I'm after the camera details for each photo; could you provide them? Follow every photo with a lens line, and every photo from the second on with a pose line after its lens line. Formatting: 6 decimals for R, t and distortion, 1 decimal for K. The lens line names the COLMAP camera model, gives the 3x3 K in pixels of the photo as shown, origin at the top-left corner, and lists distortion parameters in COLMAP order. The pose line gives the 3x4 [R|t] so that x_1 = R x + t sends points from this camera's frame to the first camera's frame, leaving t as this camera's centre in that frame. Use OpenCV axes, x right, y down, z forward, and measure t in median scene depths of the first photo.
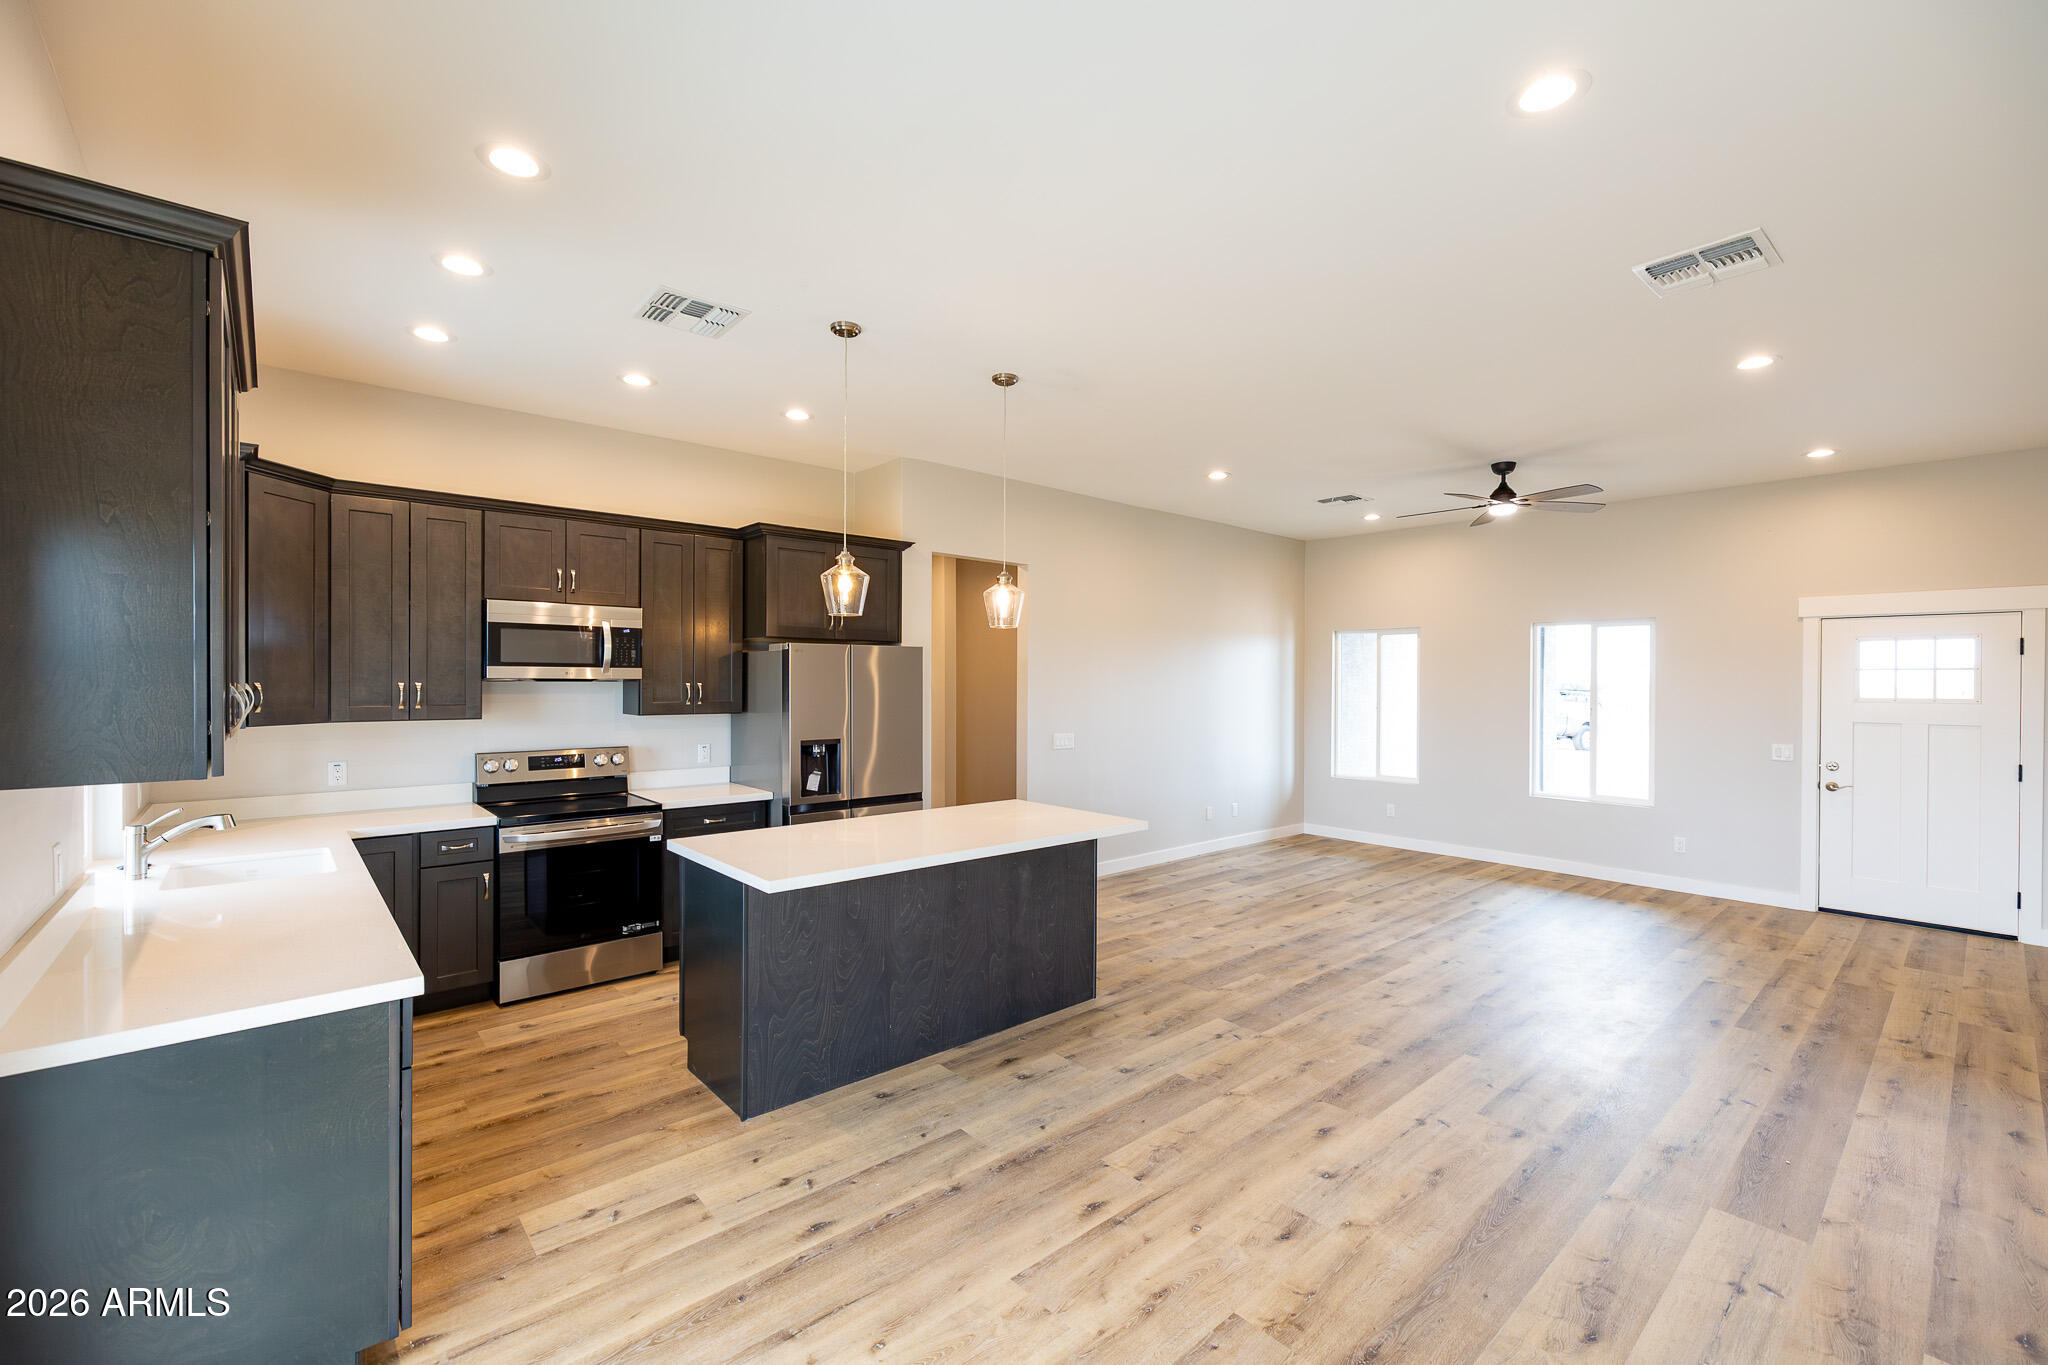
lens RADIAL K [[856.4, 0, 1019.6], [0, 856.4, 684.4], [0, 0, 1]] dist [0.000477, 0.000223]
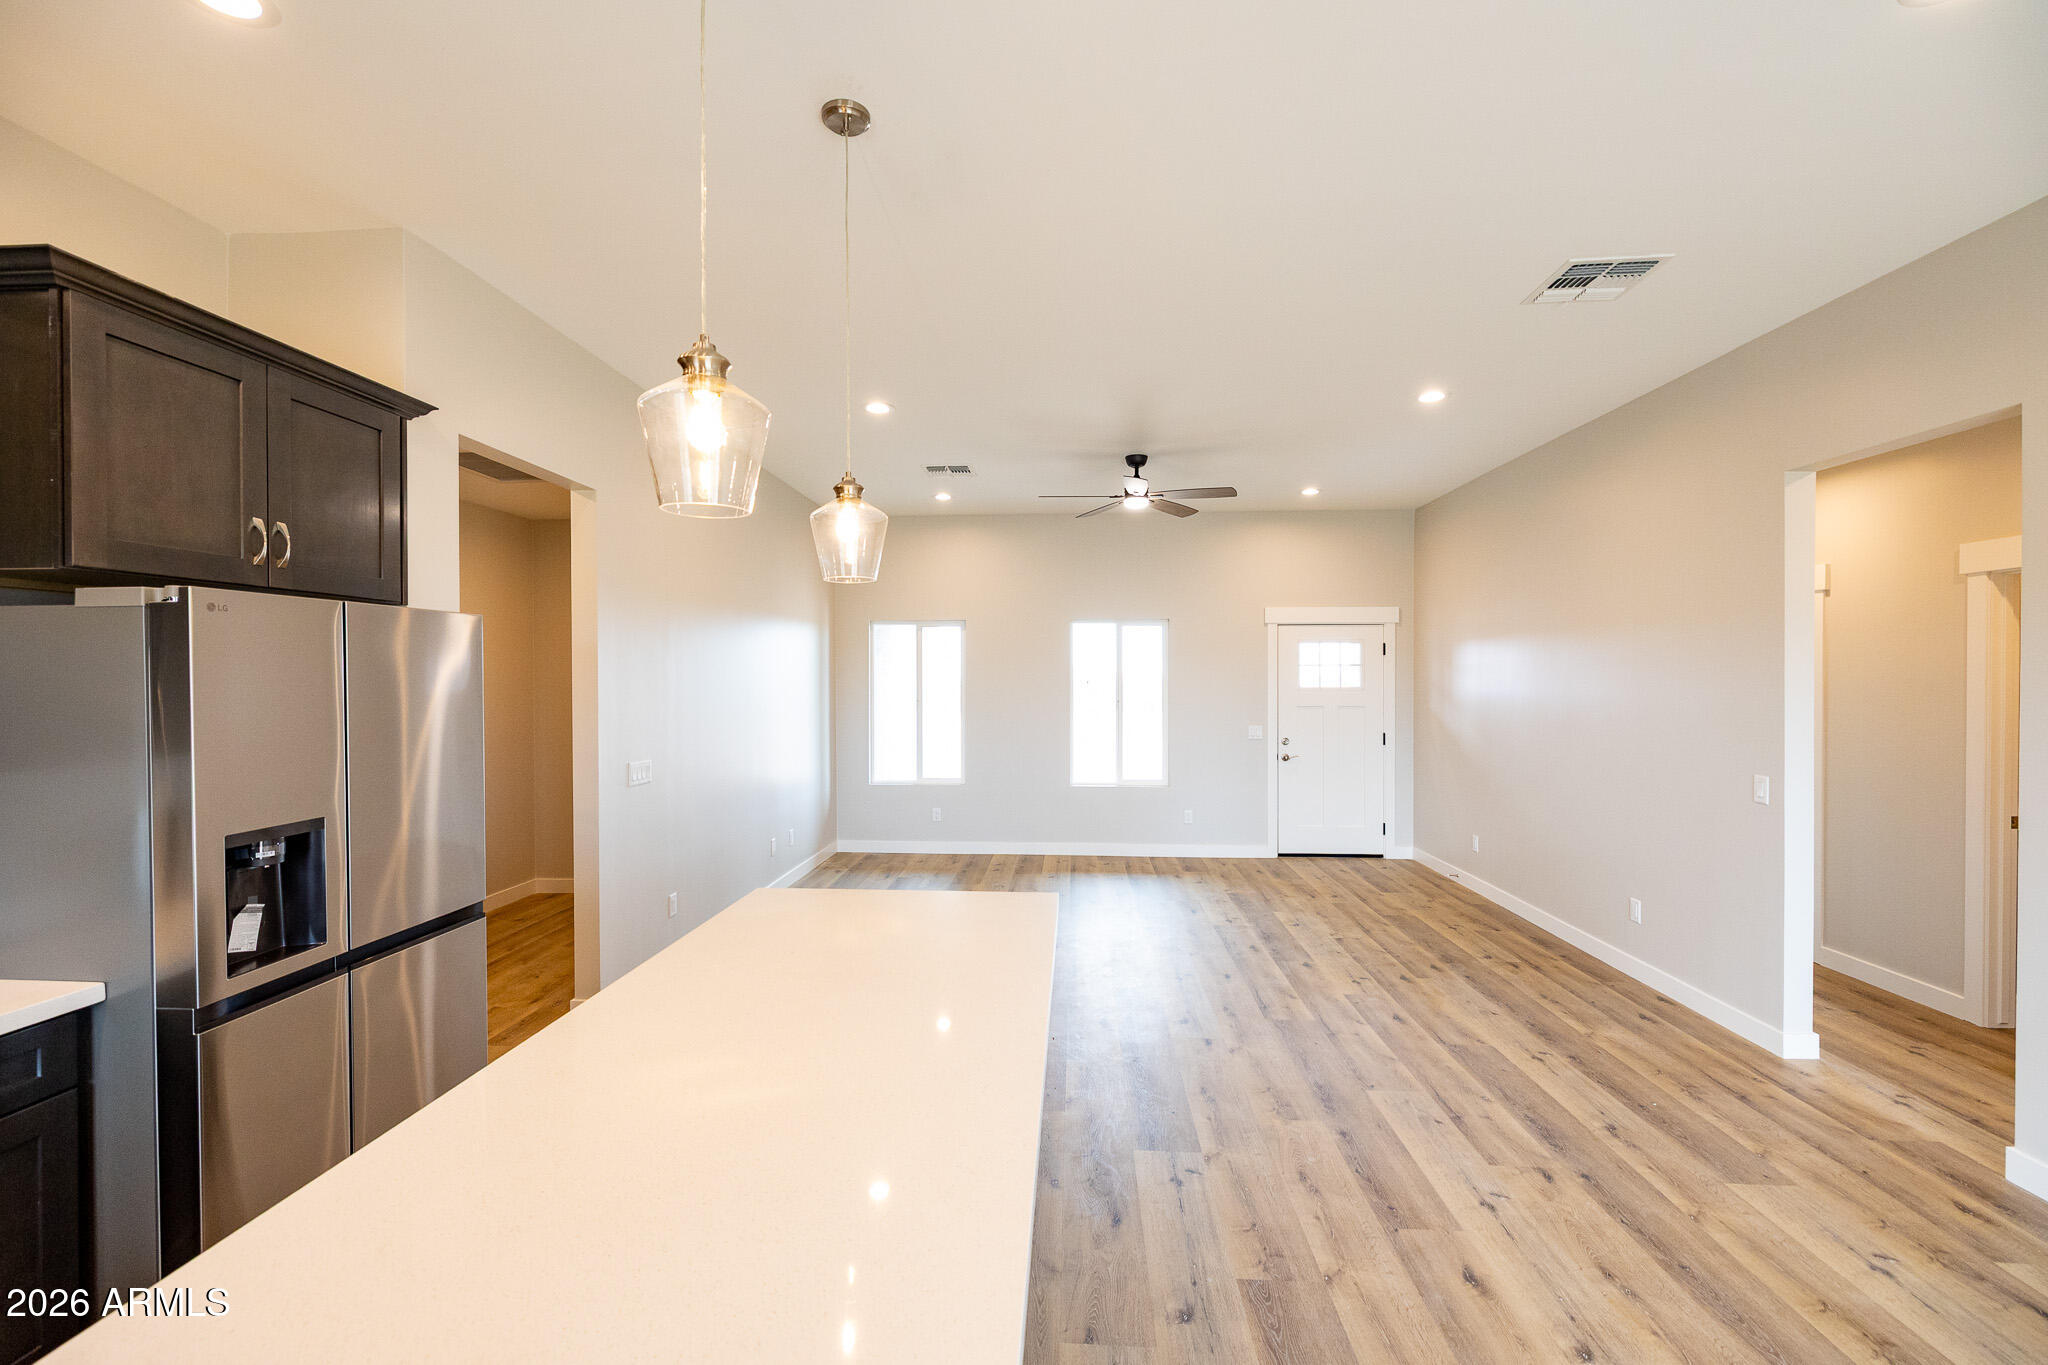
lens RADIAL K [[856.4, 0, 1019.6], [0, 856.4, 684.4], [0, 0, 1]] dist [0.000477, 0.000223]
pose [[0.708408, -0.012739, 0.705688, -0.312294], [0.009649, 0.999918, 0.008365, -0.004662], [-0.705737, 0.000883, 0.708473, 0.526037]]
